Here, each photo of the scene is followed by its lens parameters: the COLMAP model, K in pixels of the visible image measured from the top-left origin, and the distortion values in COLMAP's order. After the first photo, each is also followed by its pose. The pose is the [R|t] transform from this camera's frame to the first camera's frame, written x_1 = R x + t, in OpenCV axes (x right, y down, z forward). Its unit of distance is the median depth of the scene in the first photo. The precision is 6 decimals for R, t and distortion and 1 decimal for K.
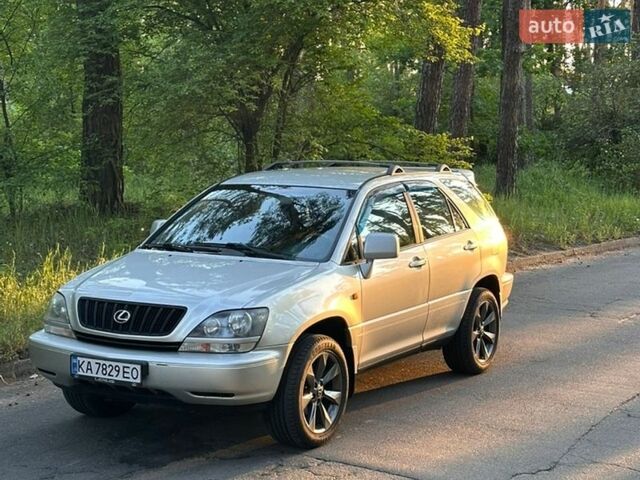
lens RADIAL K [[1179.8, 0, 310.8], [0, 1179.8, 237.4], [0, 0, 1]] dist [0.160055, 0.130763]
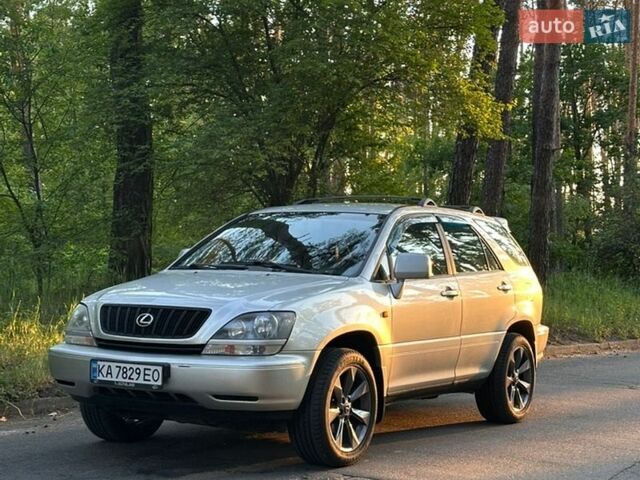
lens RADIAL K [[1179.8, 0, 310.8], [0, 1179.8, 237.4], [0, 0, 1]] dist [0.160055, 0.130763]
pose [[0.999583, 0.014002, -0.025246, 0.000222], [-0.016834, 0.993146, -0.115662, 0.098705], [0.023454, 0.116039, 0.992968, 0.029390]]
